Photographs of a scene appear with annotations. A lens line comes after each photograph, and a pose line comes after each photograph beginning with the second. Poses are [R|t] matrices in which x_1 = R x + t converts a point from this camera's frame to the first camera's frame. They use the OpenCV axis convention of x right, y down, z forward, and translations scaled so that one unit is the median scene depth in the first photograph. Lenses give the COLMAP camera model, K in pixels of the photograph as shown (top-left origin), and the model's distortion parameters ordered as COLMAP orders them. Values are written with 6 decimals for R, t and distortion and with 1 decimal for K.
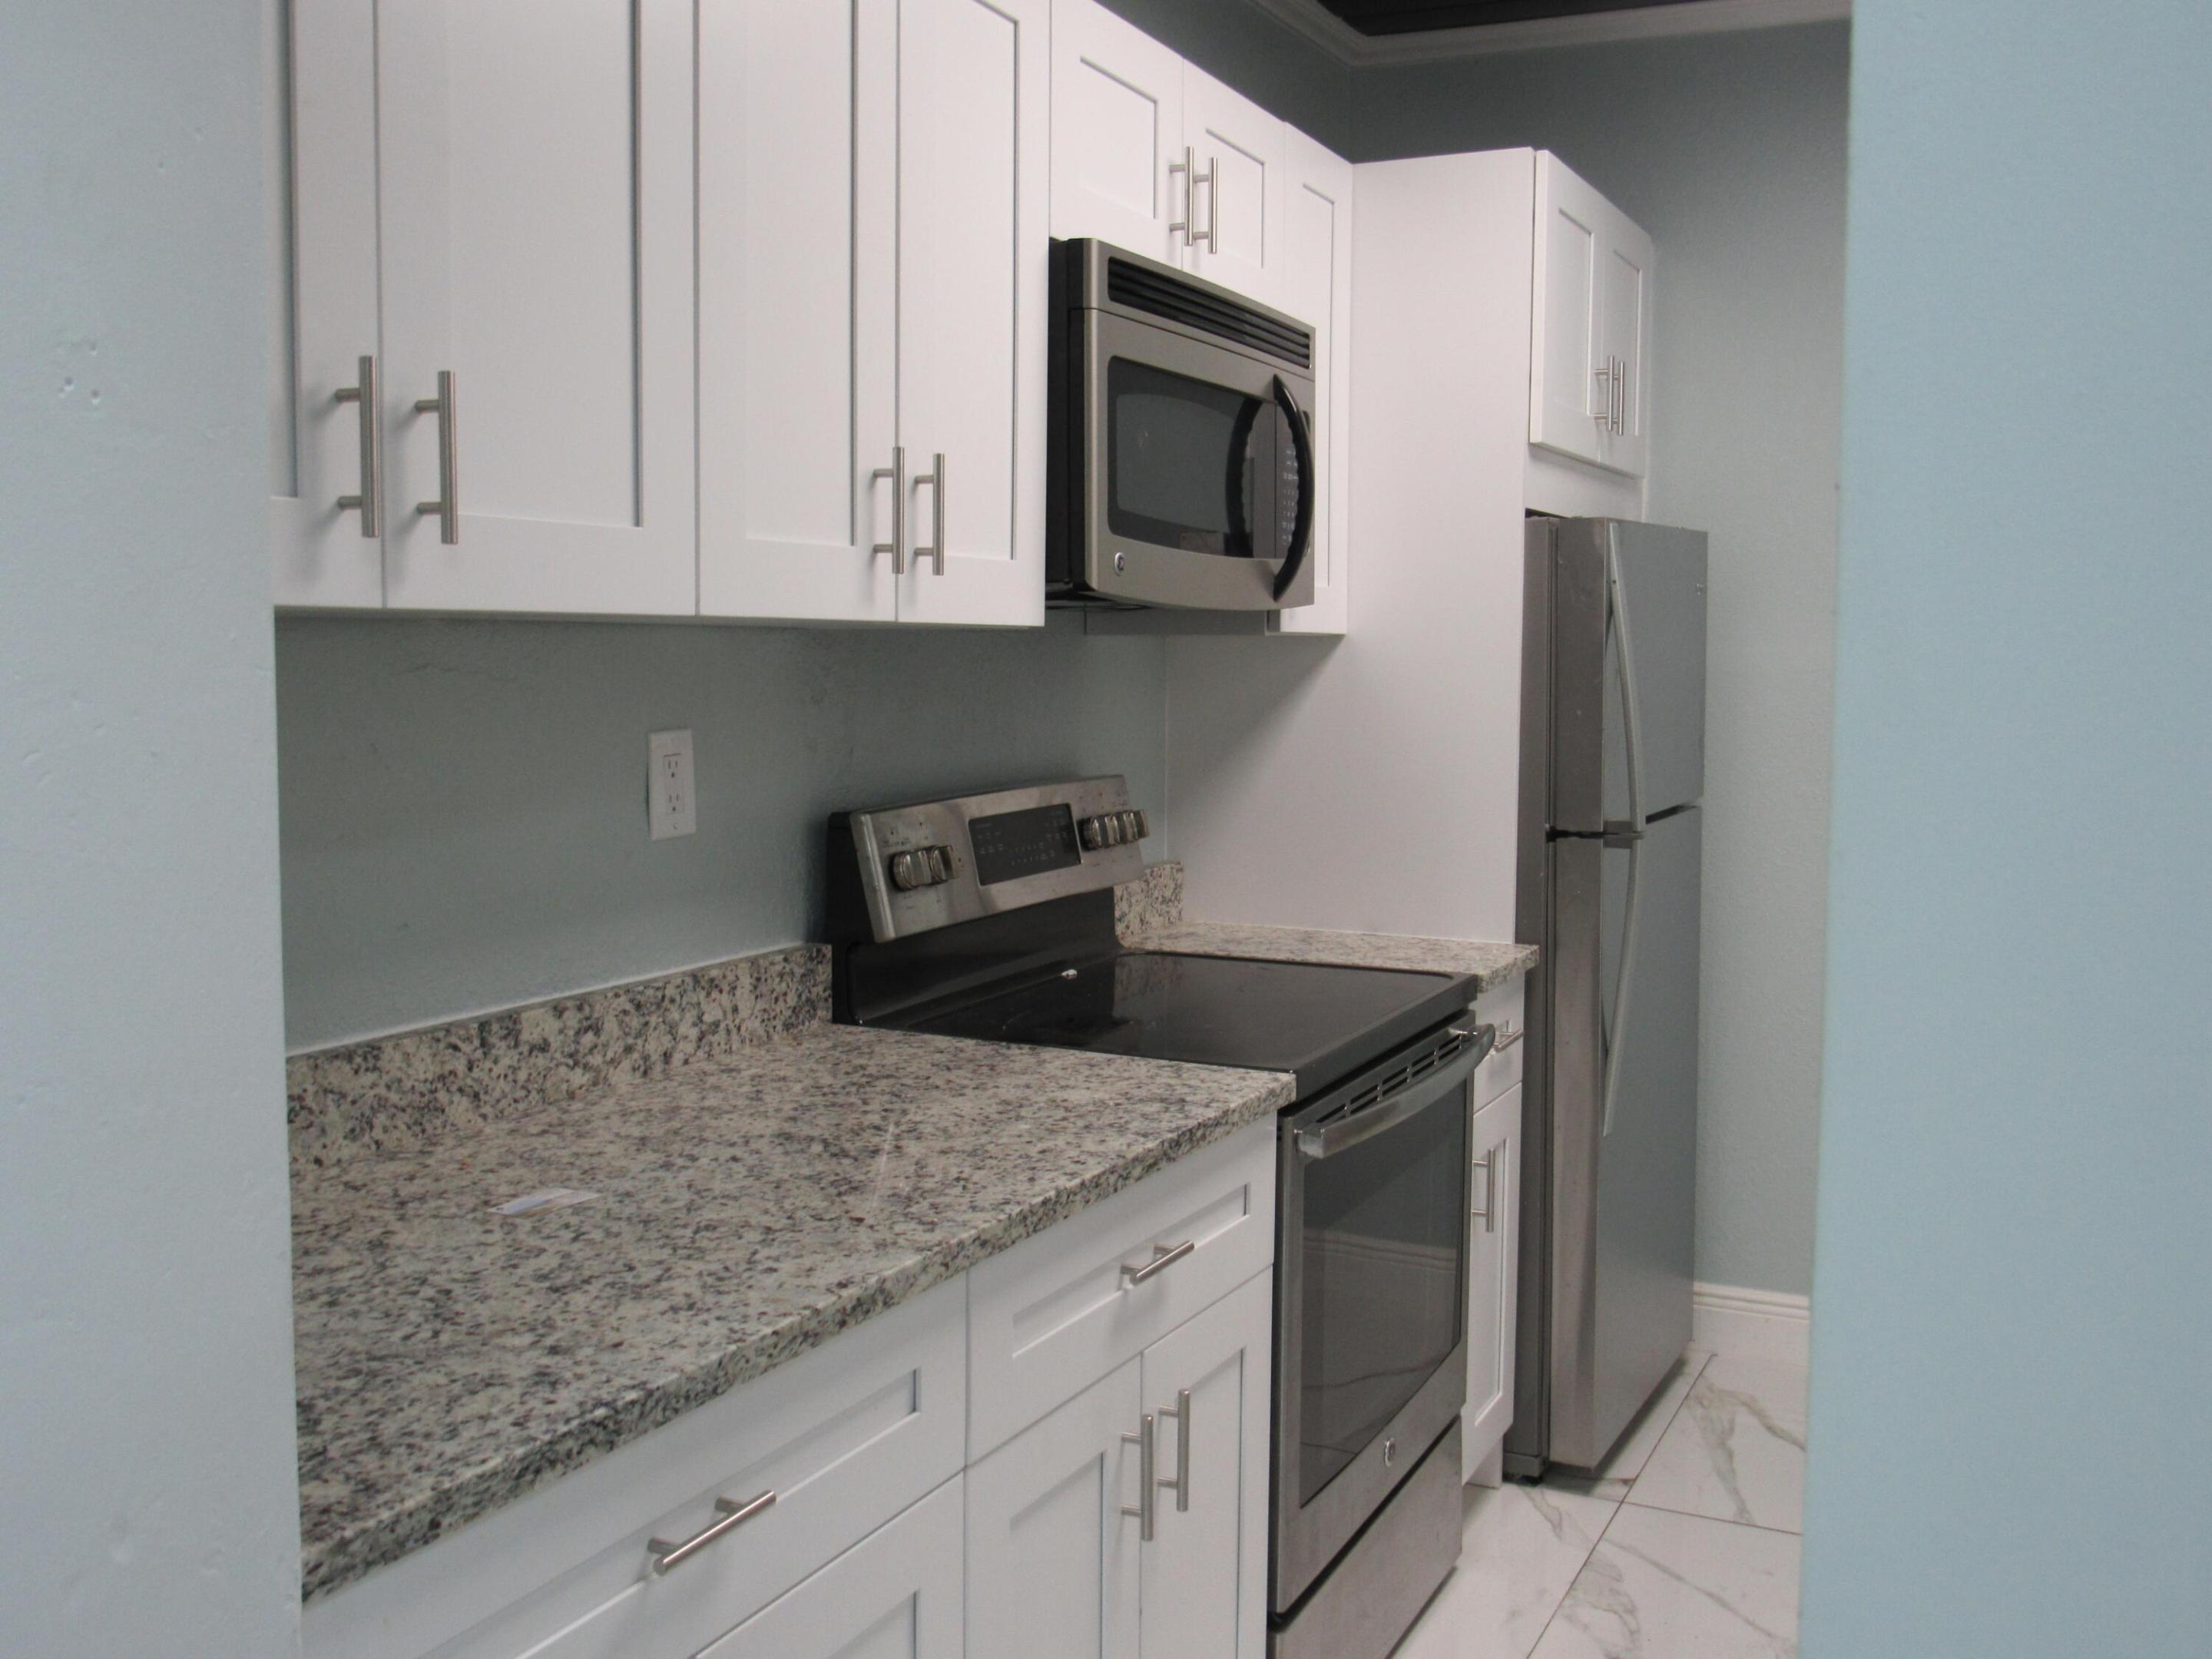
lens RADIAL K [[2101.7, 0, 1106.0], [0, 2101.7, 829.5], [0, 0, 1]] dist [-0.030766, 0.004462]
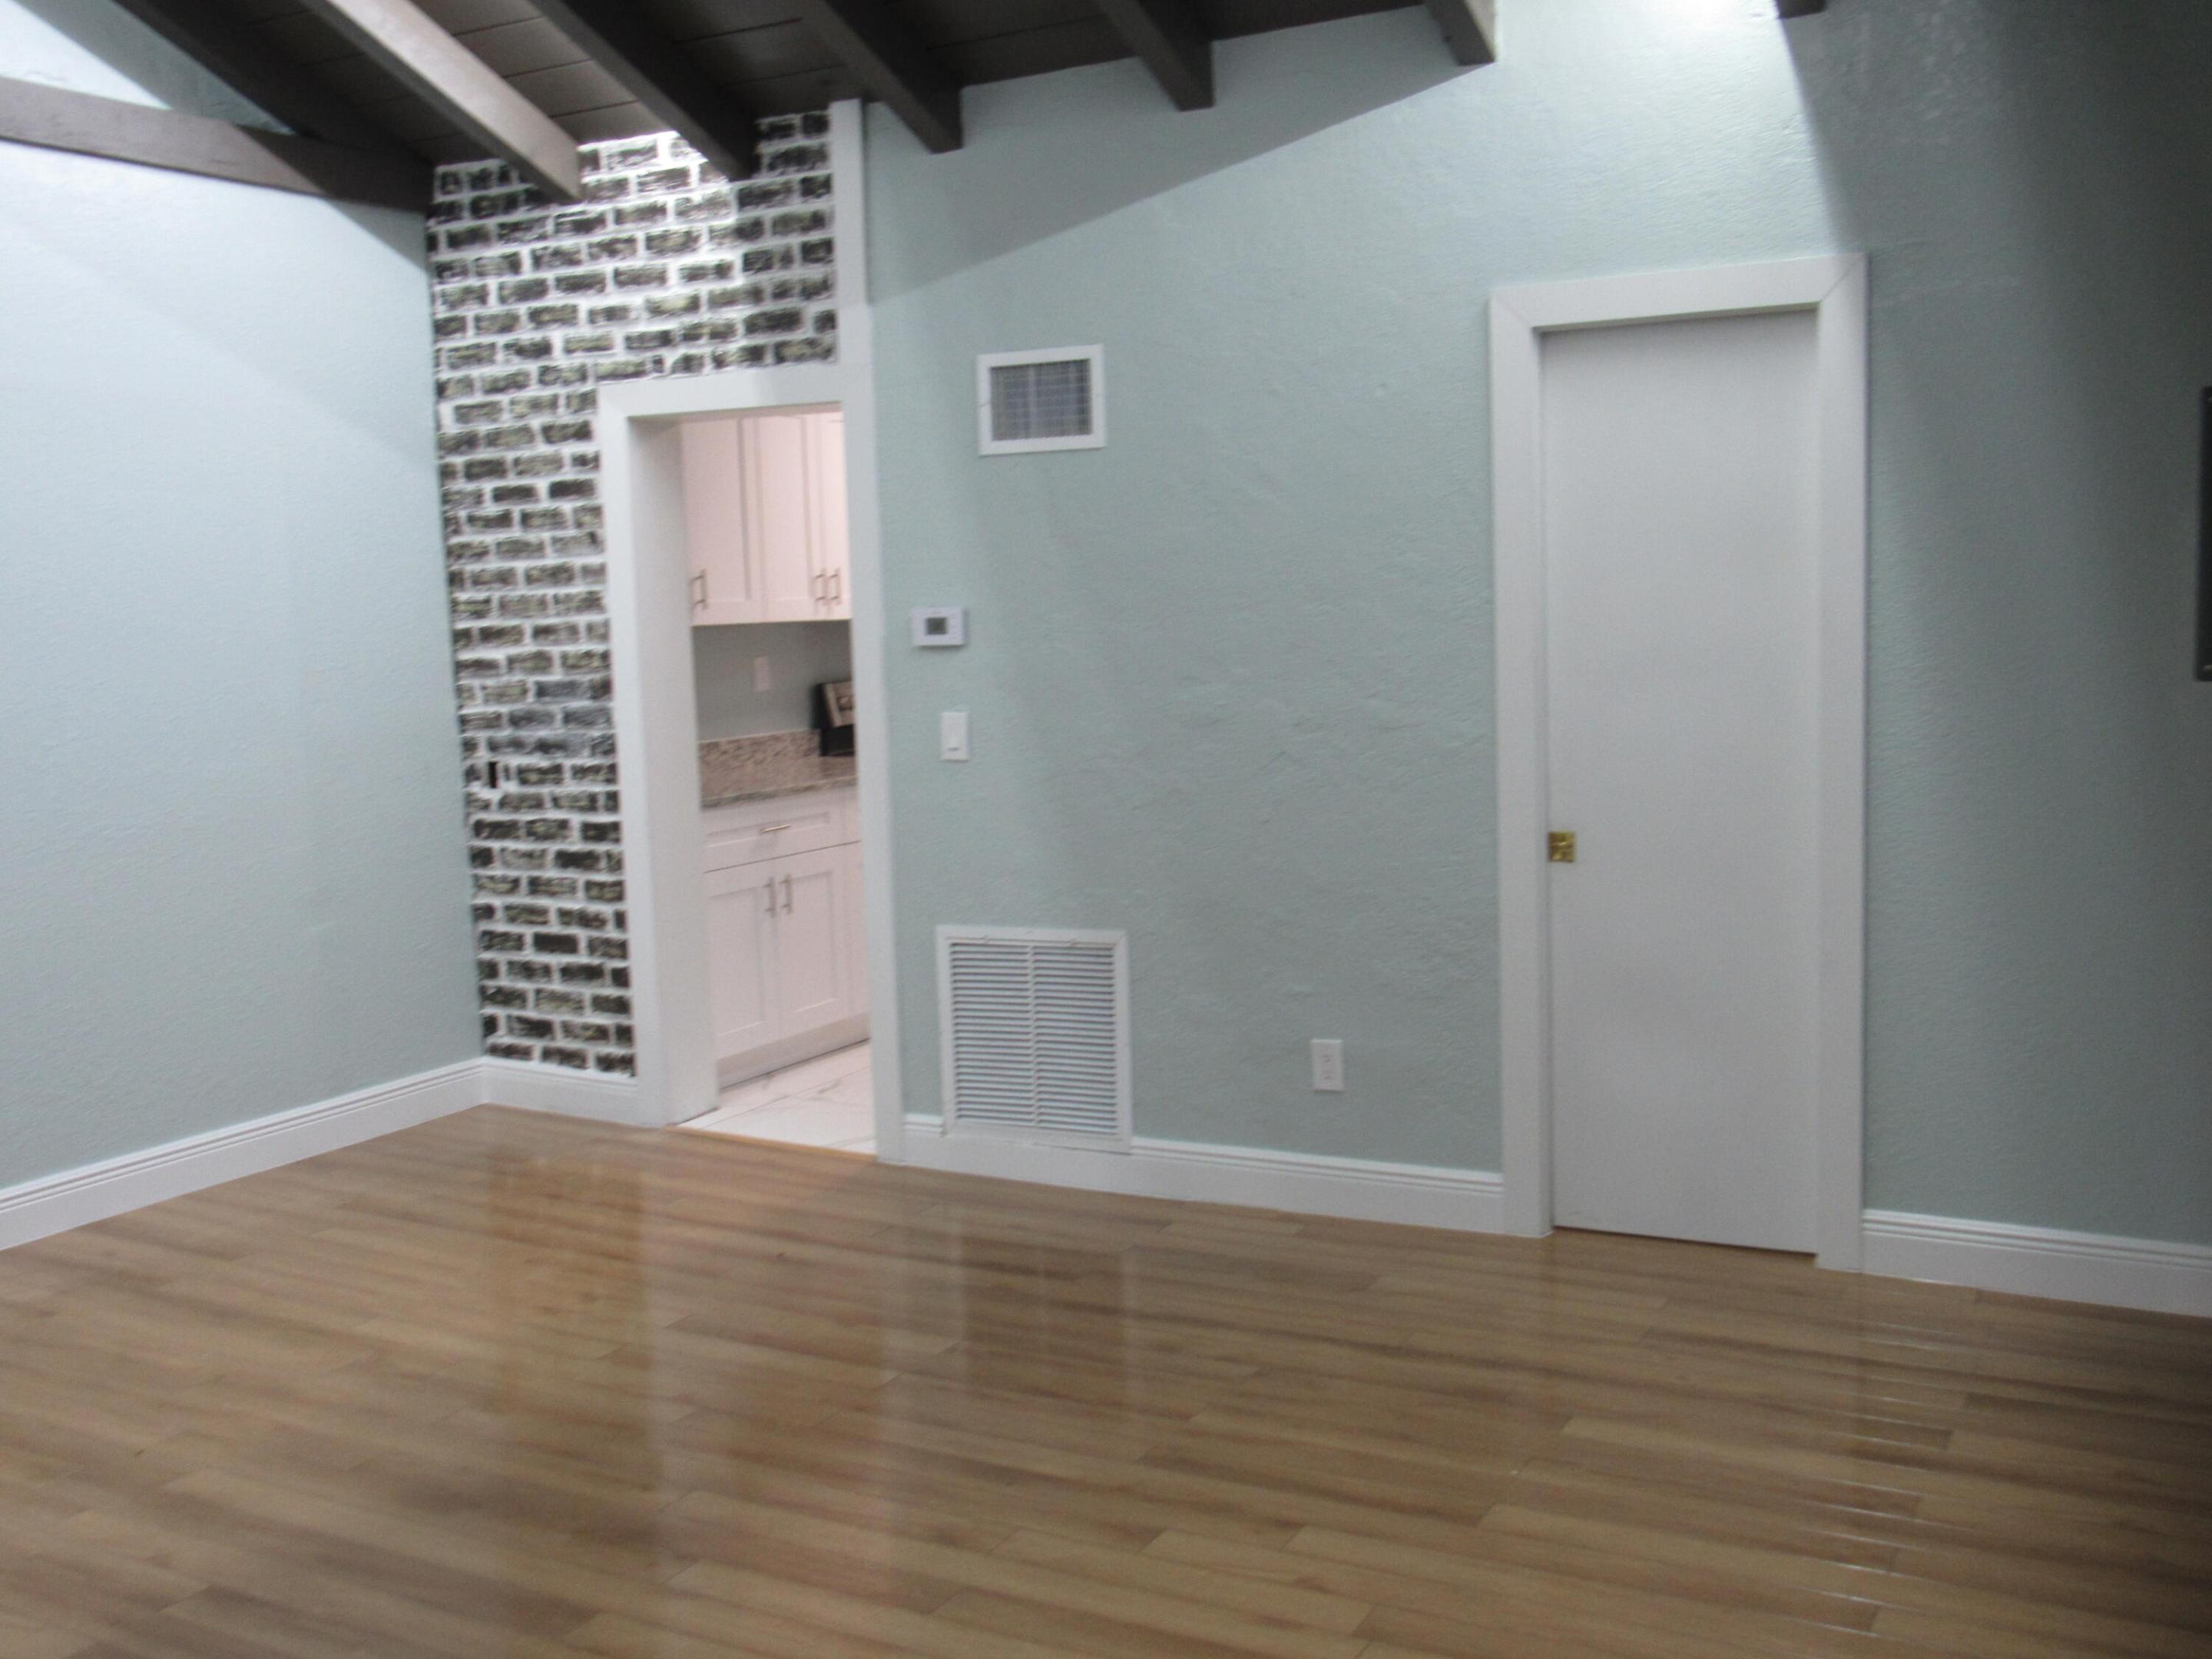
lens RADIAL K [[2101.7, 0, 1106.0], [0, 2101.7, 829.5], [0, 0, 1]] dist [-0.030766, 0.004462]
pose [[0.997993, -0.037541, -0.051005, 0.511914], [0.038727, 0.998997, 0.022464, 0.178775], [0.050111, -0.024394, 0.998446, -2.361095]]
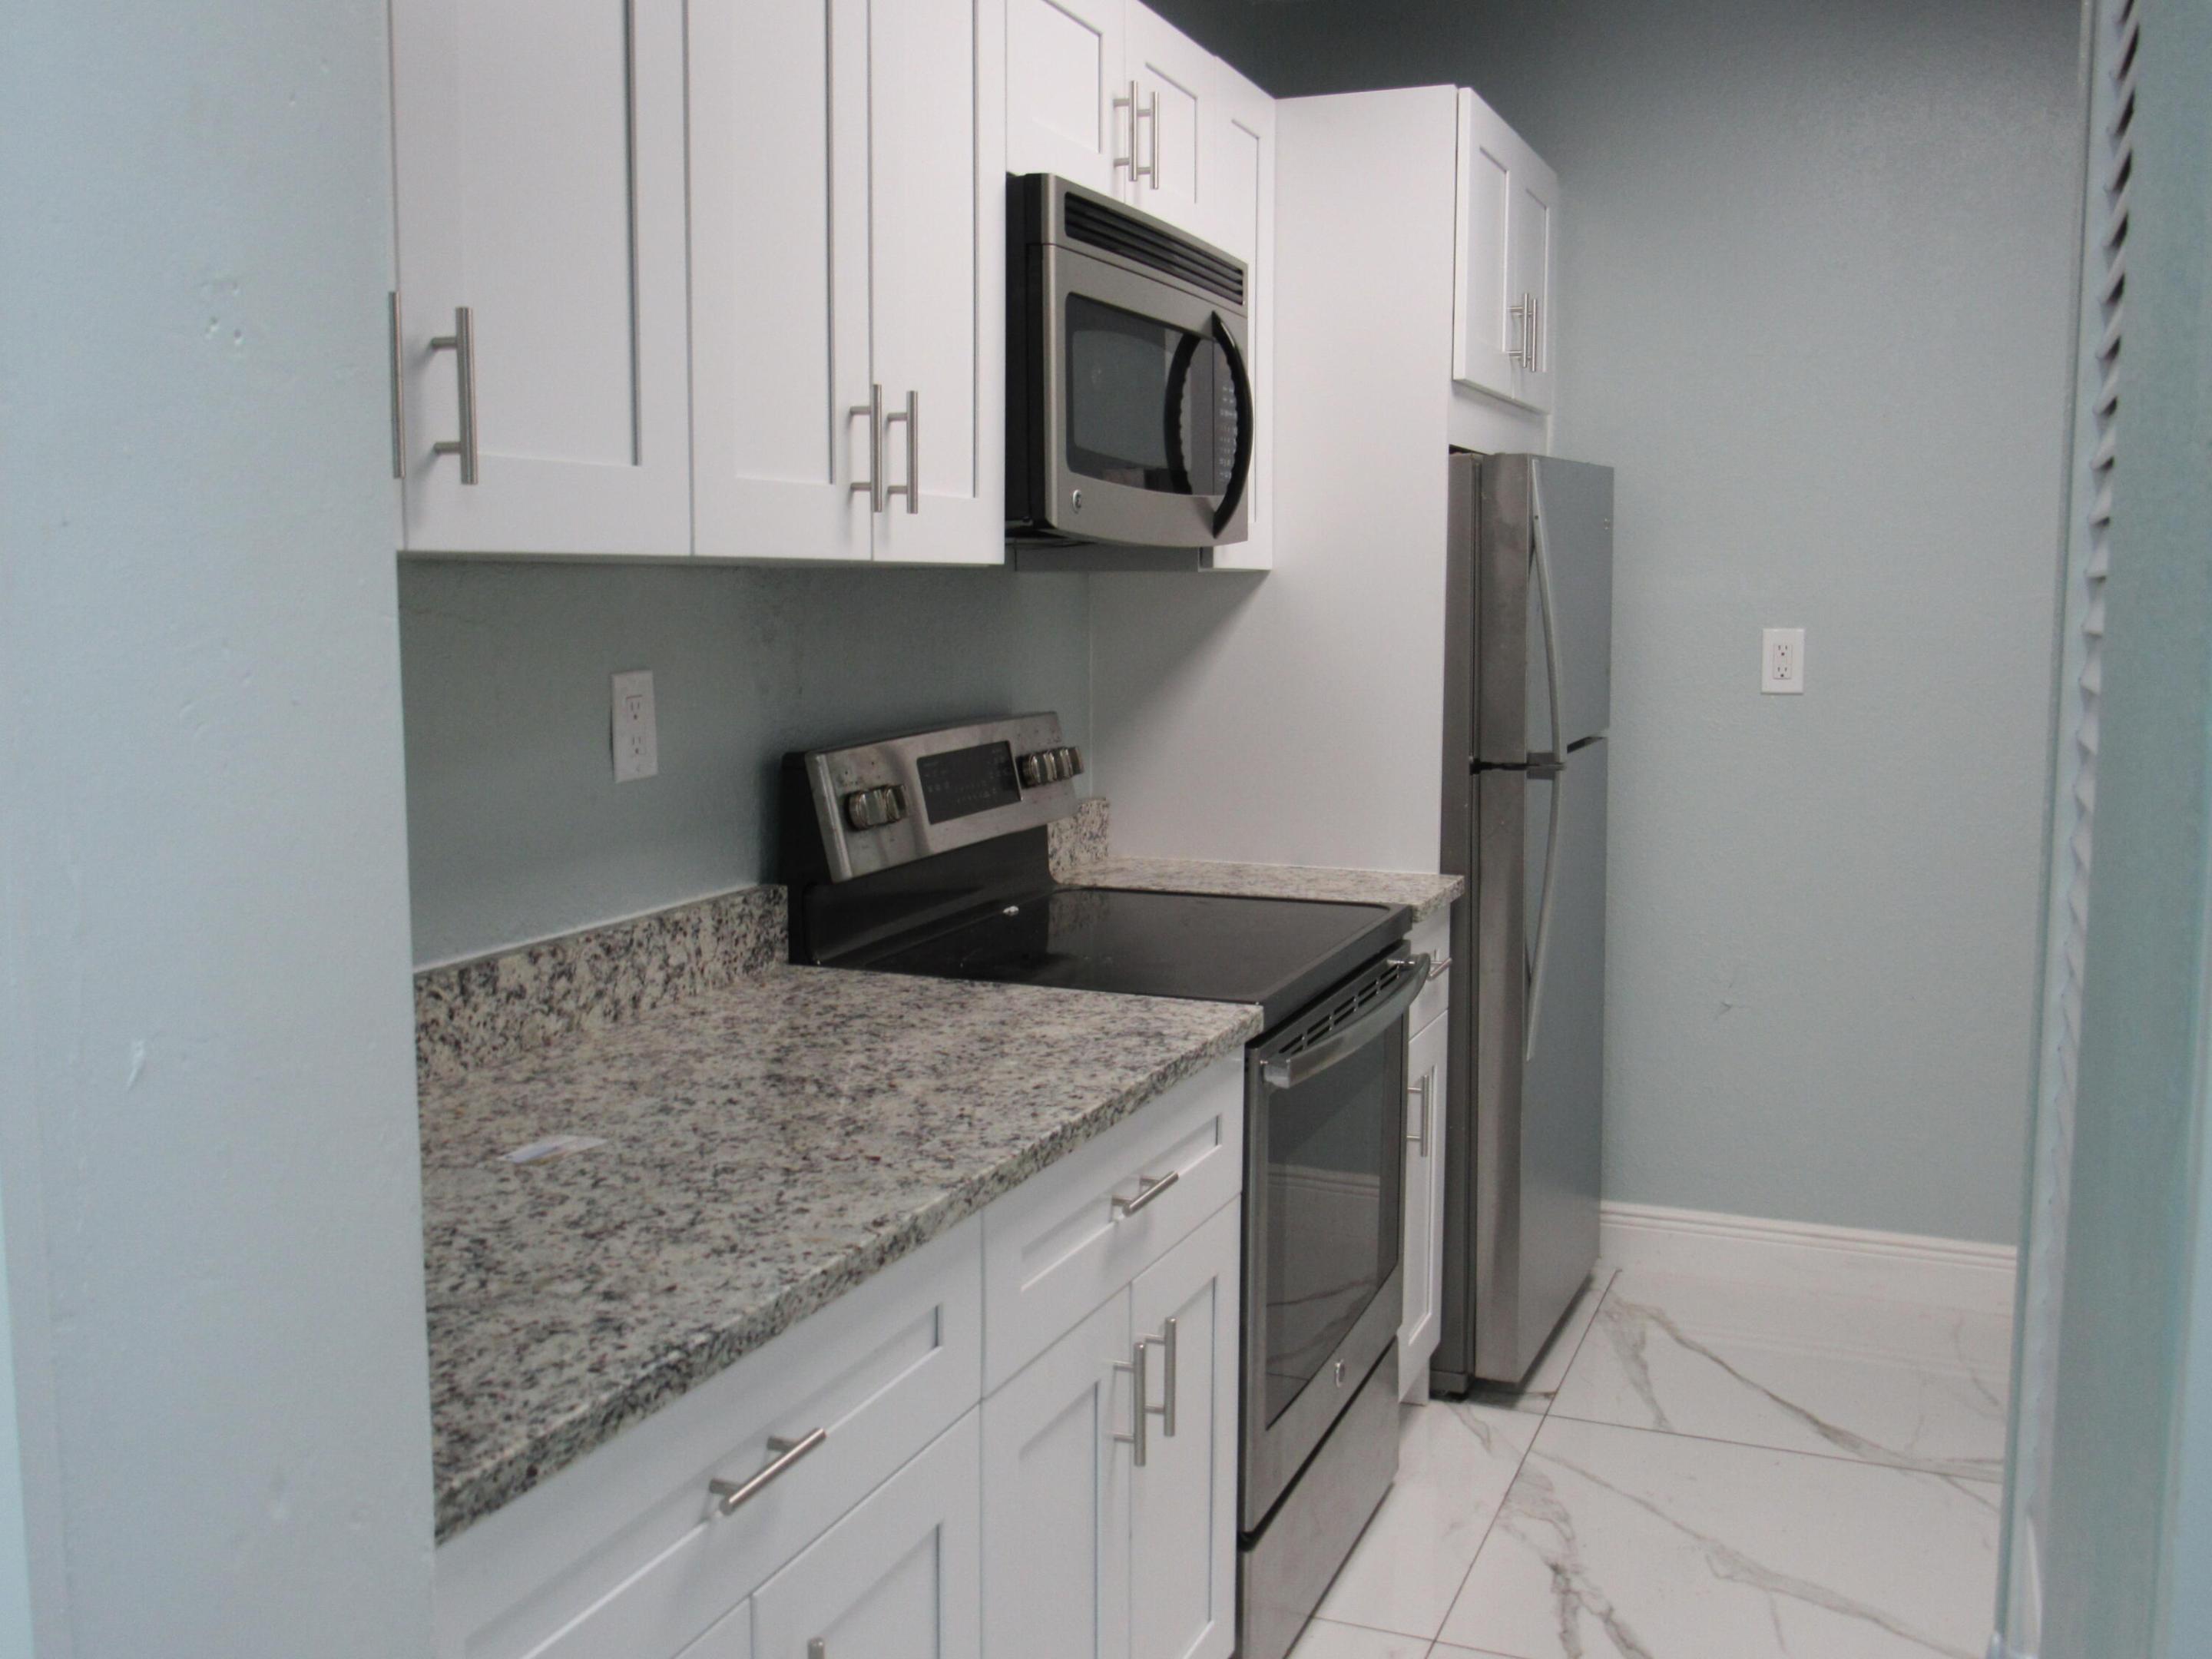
lens RADIAL K [[2101.7, 0, 1106.0], [0, 2101.7, 829.5], [0, 0, 1]] dist [-0.030766, 0.004462]
pose [[0.997259, -0.013616, 0.072729, -0.065070], [0.011375, 0.999450, 0.031143, -0.001286], [-0.073113, -0.030230, 0.996865, -0.004126]]
